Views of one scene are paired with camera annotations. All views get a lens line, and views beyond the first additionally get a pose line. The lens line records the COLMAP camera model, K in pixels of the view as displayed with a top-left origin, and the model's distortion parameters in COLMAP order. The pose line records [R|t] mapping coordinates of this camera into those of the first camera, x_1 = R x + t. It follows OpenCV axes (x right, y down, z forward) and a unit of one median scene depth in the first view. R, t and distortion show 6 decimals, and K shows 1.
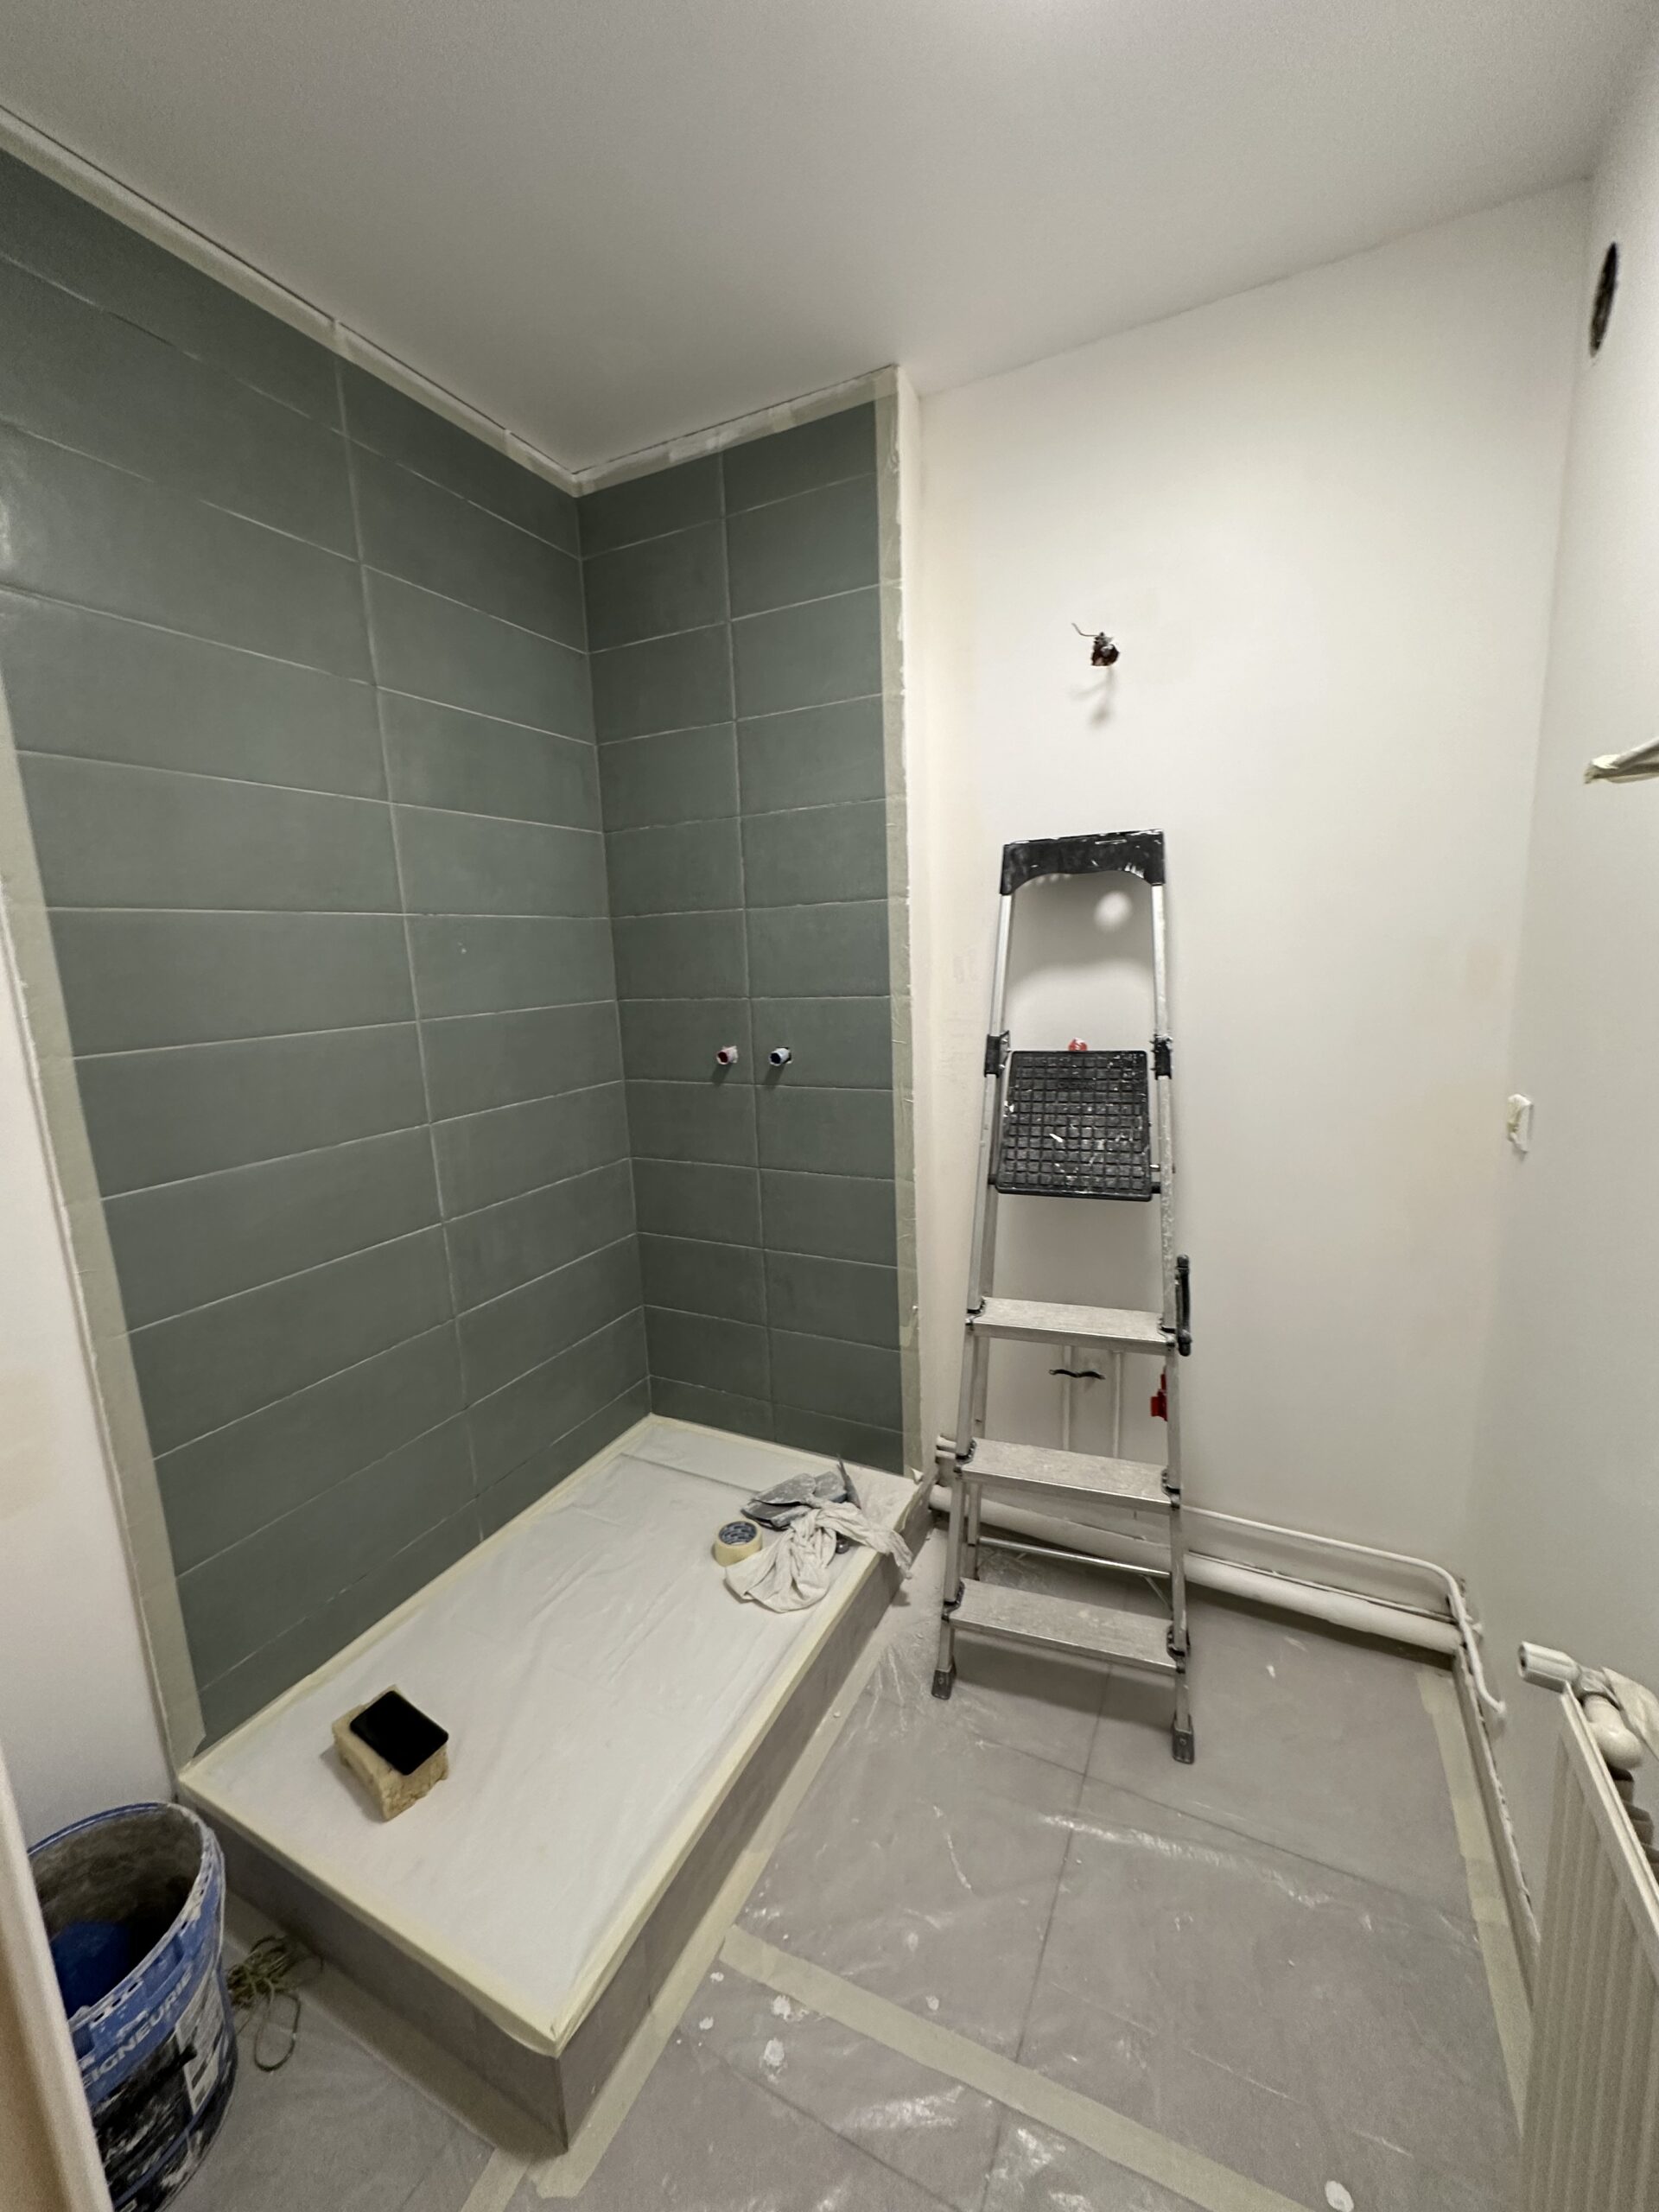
lens RADIAL K [[884.0, 0, 836.2], [0, 884.0, 1102.6], [0, 0, 1]] dist [-0.002799, 0.000491]
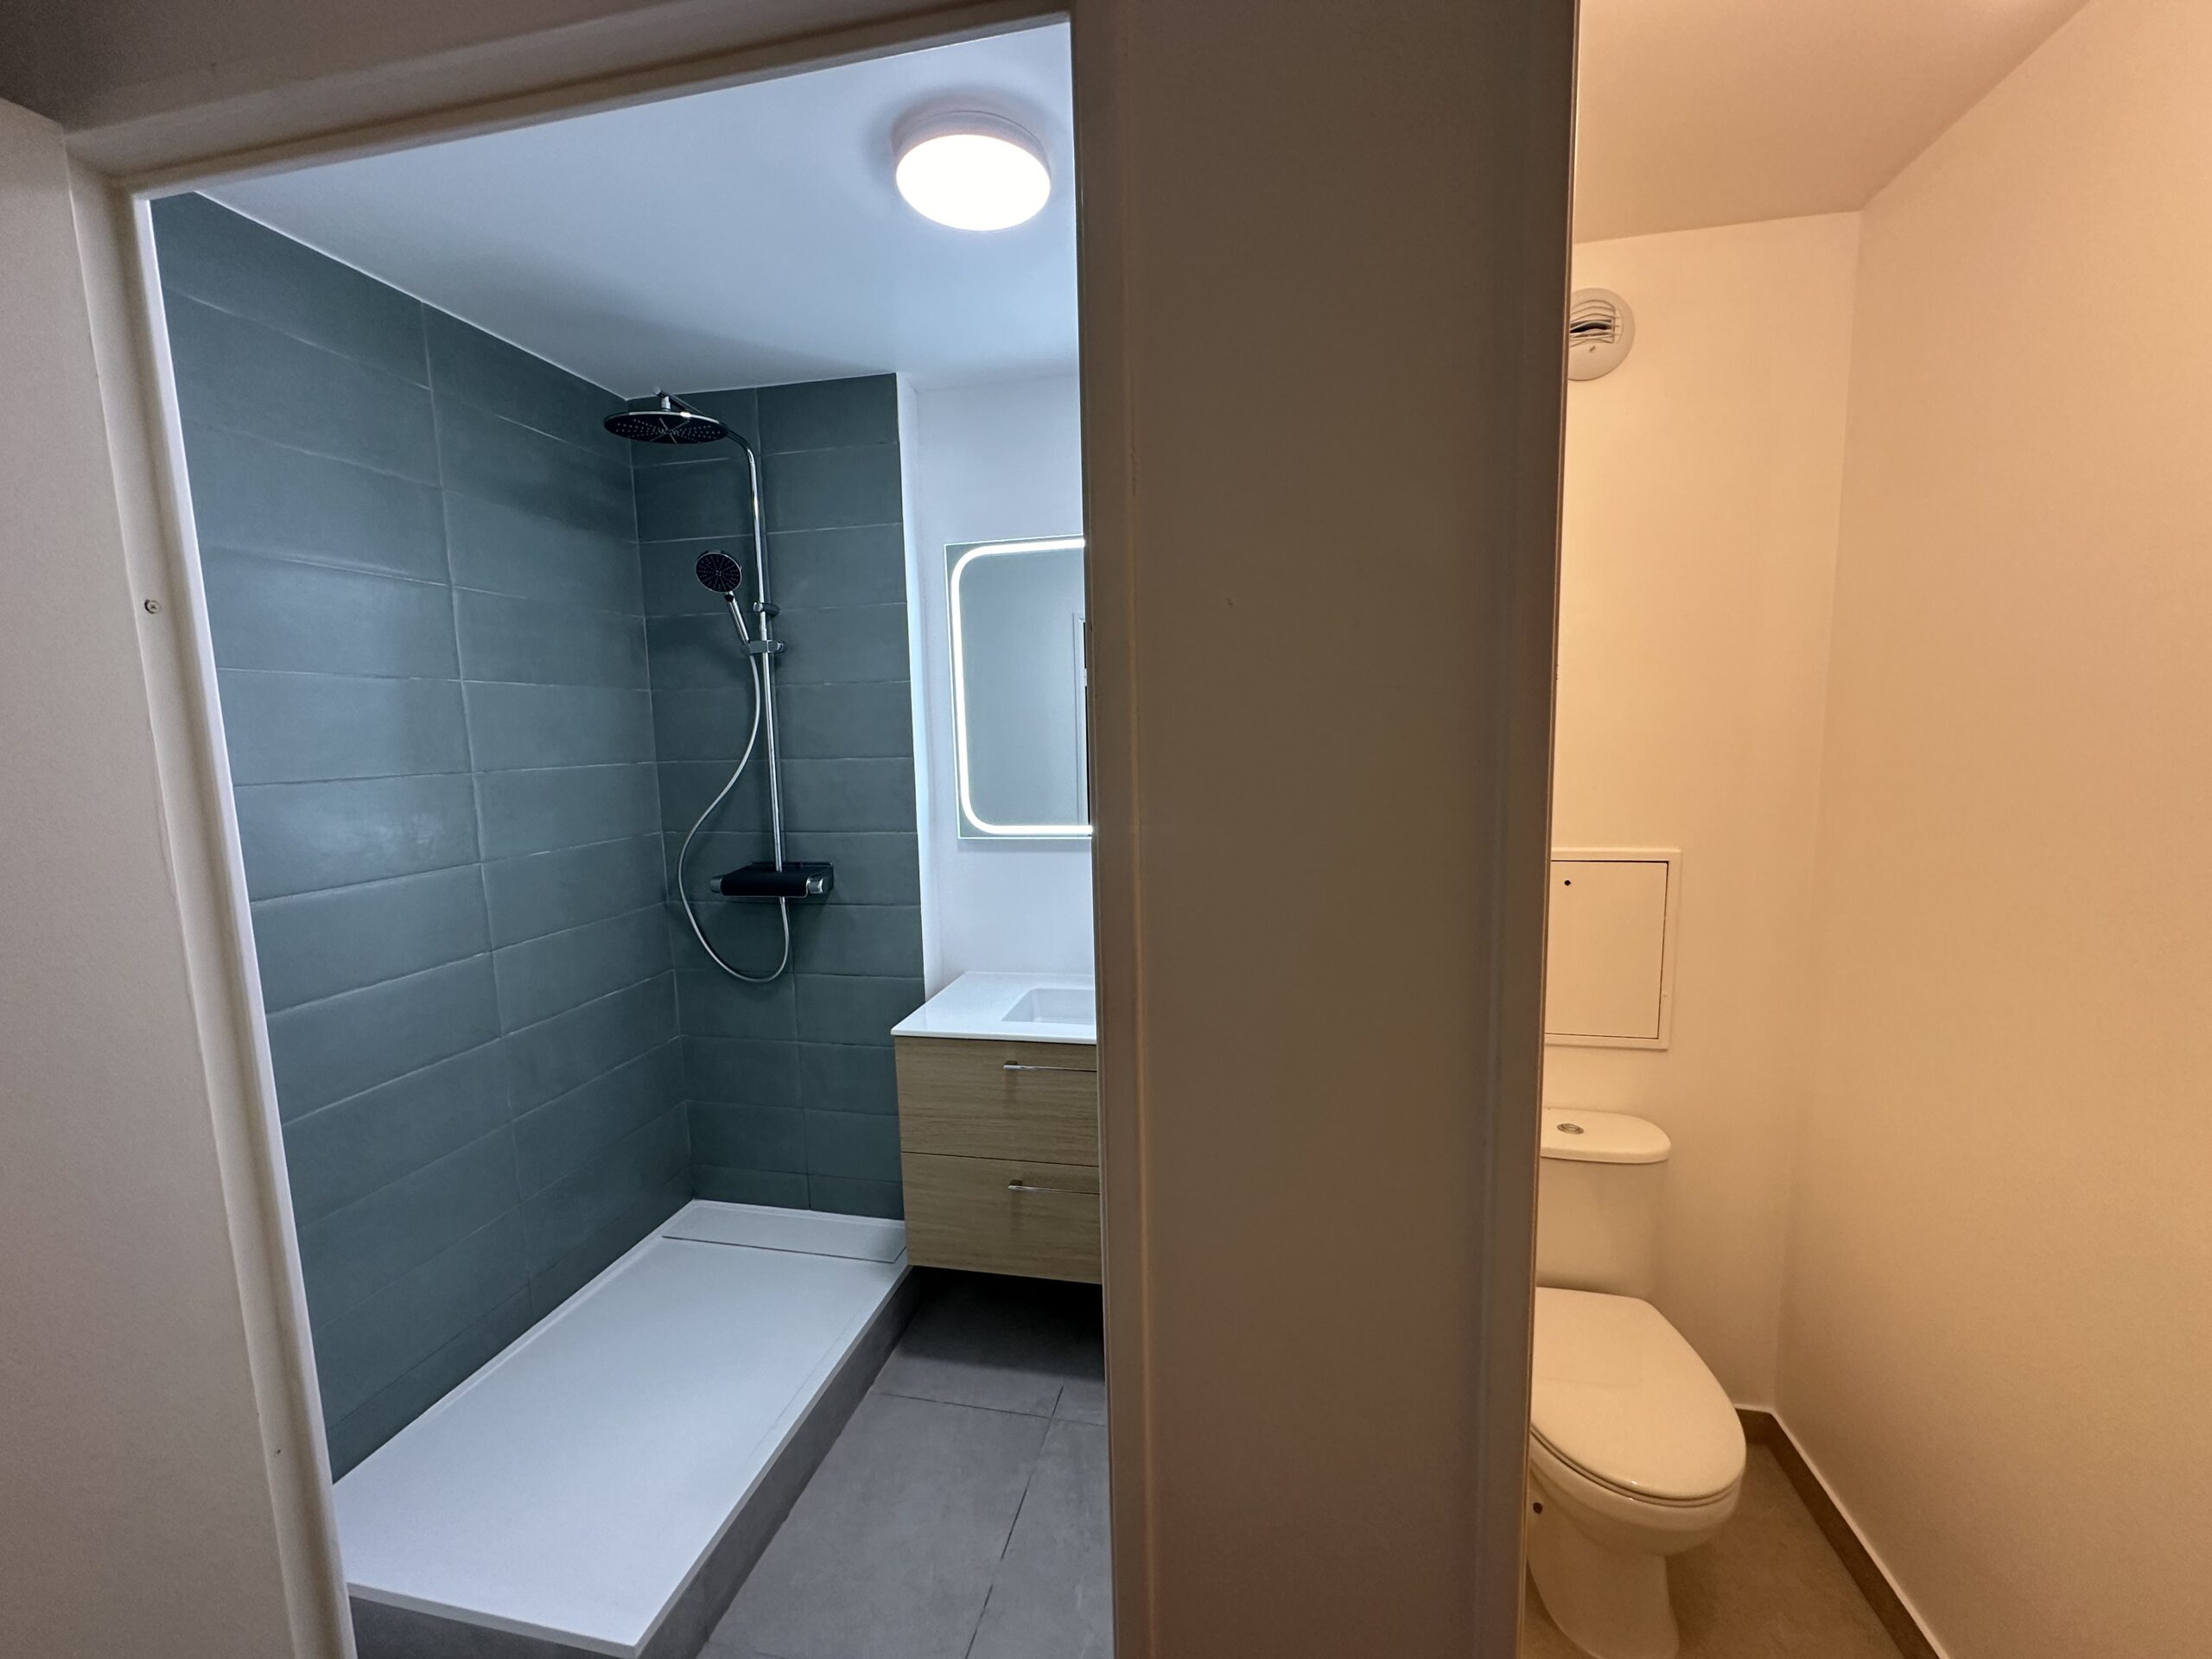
lens RADIAL K [[884.0, 0, 1109.4], [0, 884.0, 830.3], [0, 0, 1]] dist [-0.002799, 0.000491]
pose [[0.967712, -0.011827, 0.251782, 0.031852], [0.028388, 0.997657, -0.062245, -0.038210], [-0.250456, 0.067383, 0.965780, -0.317854]]
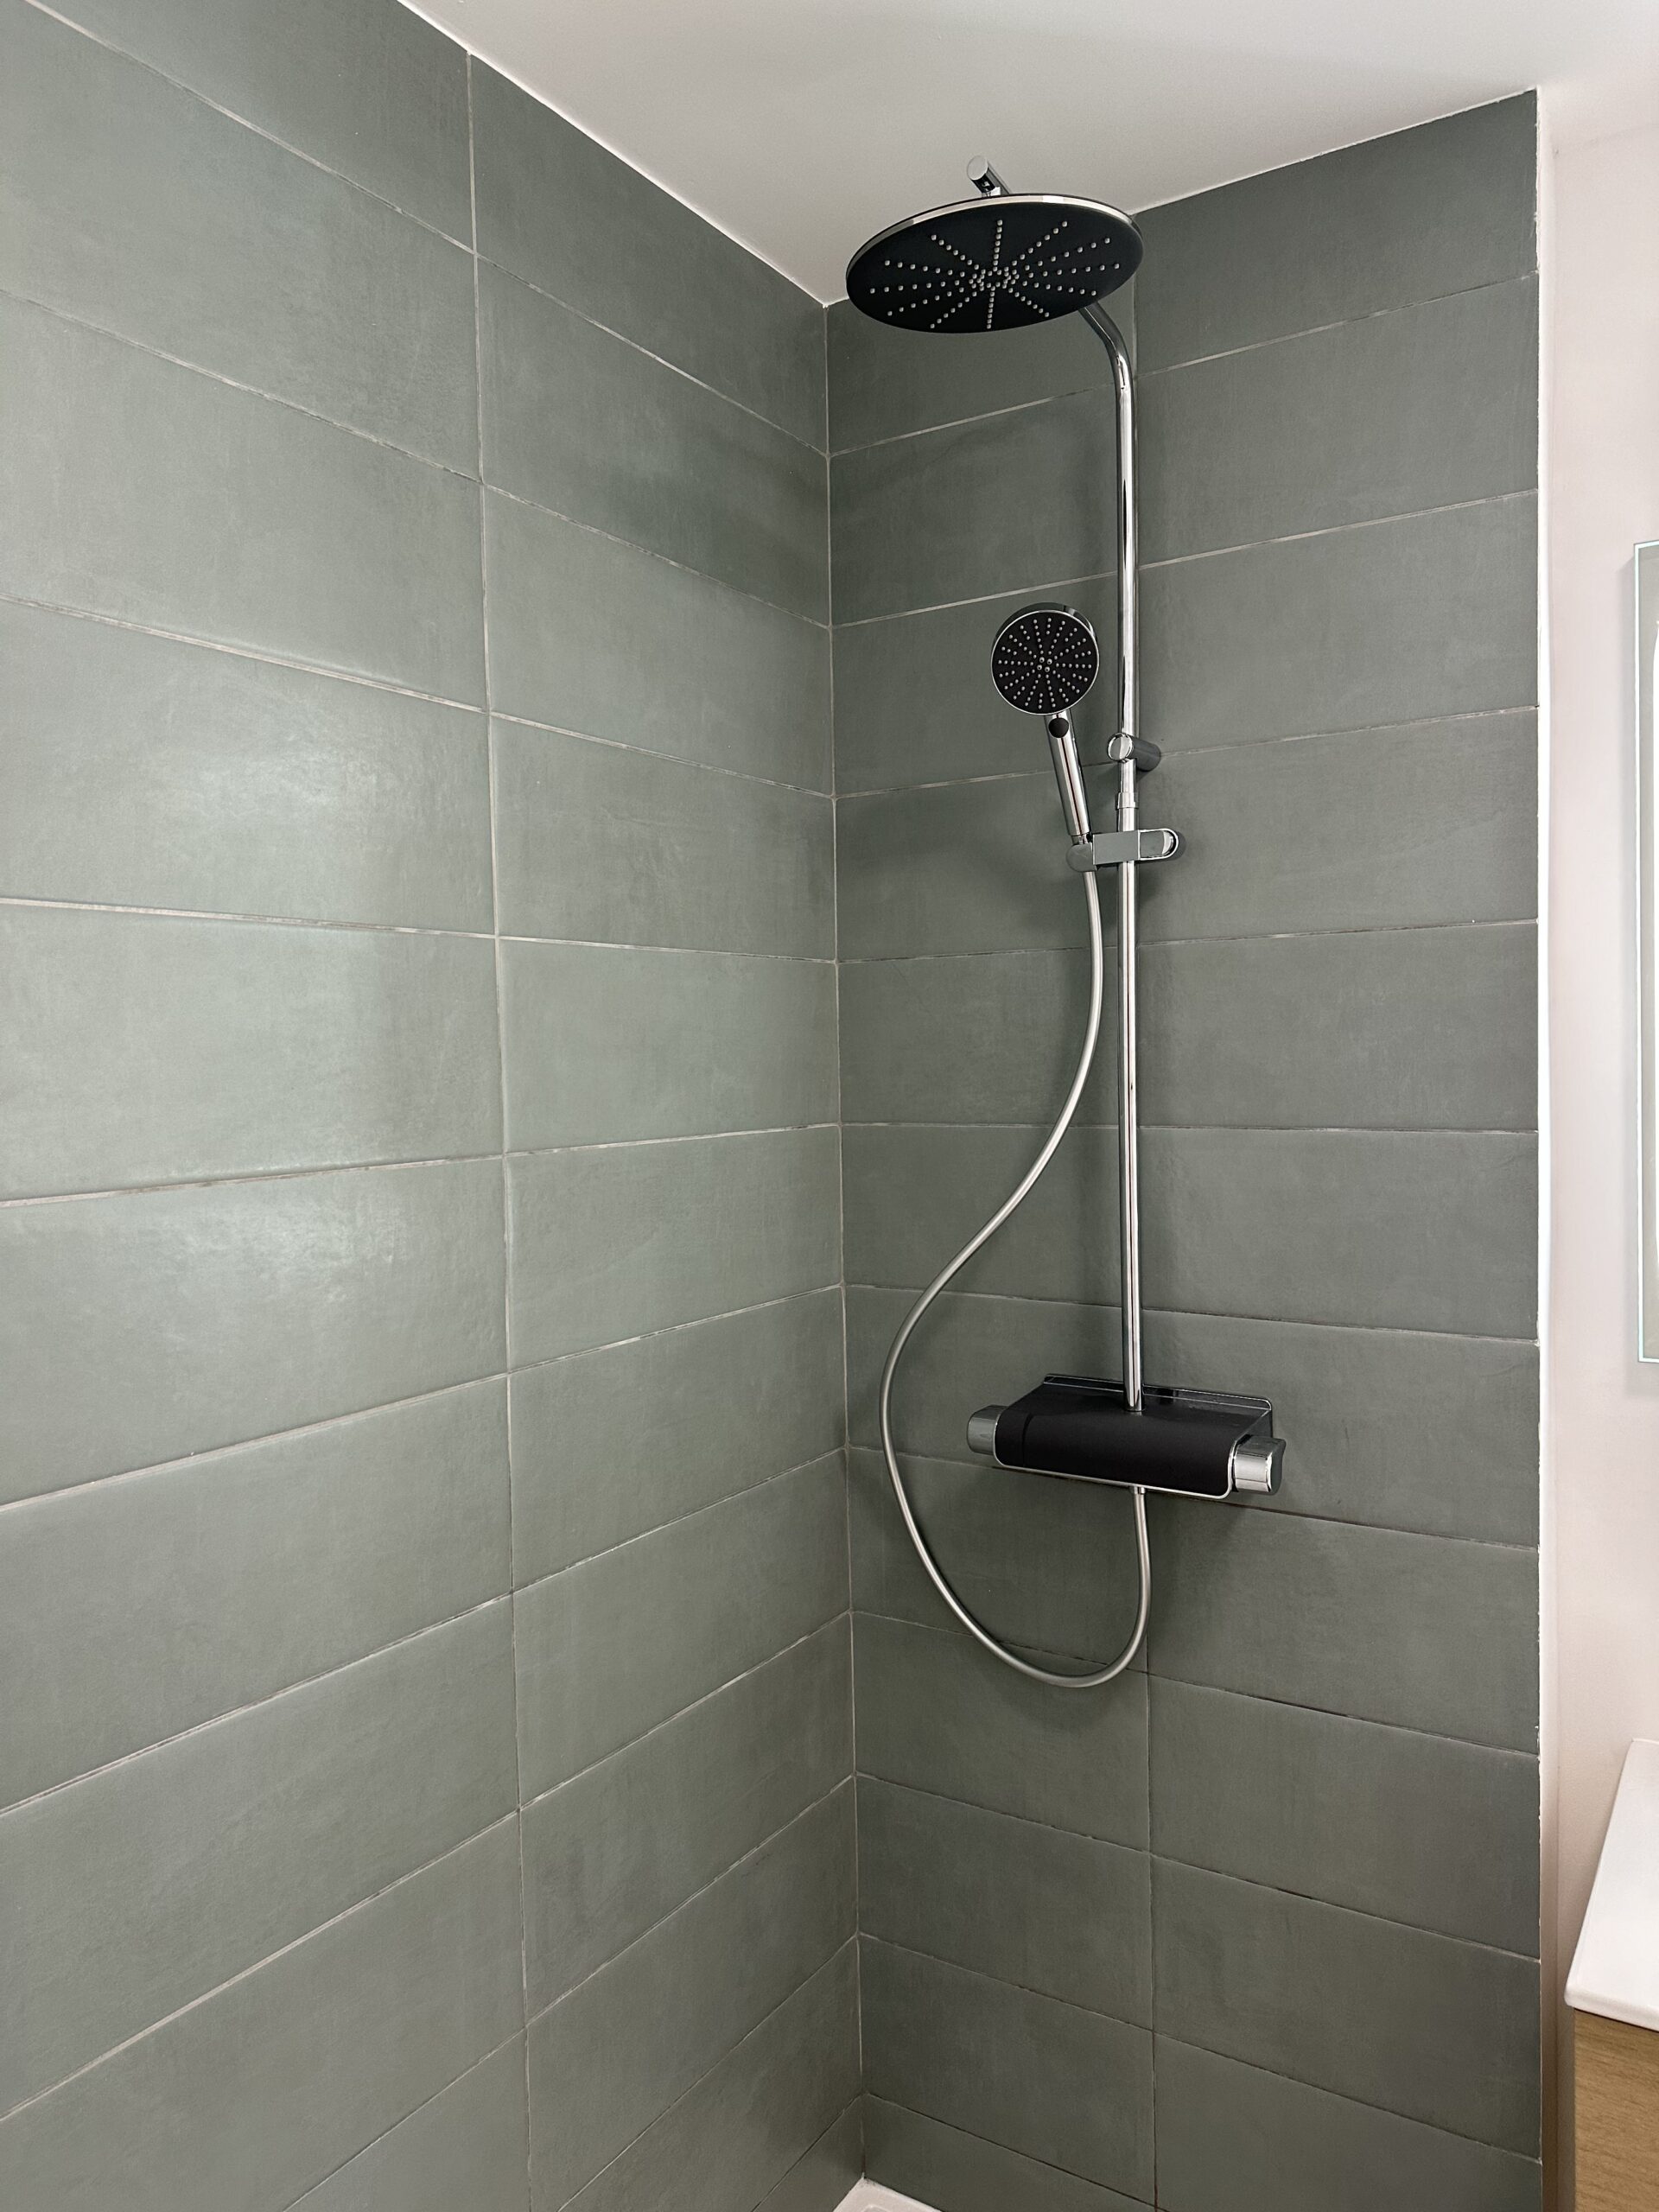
lens RADIAL K [[1543.6, 0, 849.0], [0, 1543.6, 1102.1], [0, 0, 1]] dist [0.054420, -0.045786]
pose [[0.994990, 0.024593, -0.096900, -0.202800], [-0.037179, 0.990777, -0.130304, -0.131139], [0.092802, 0.133254, 0.986727, 0.160283]]
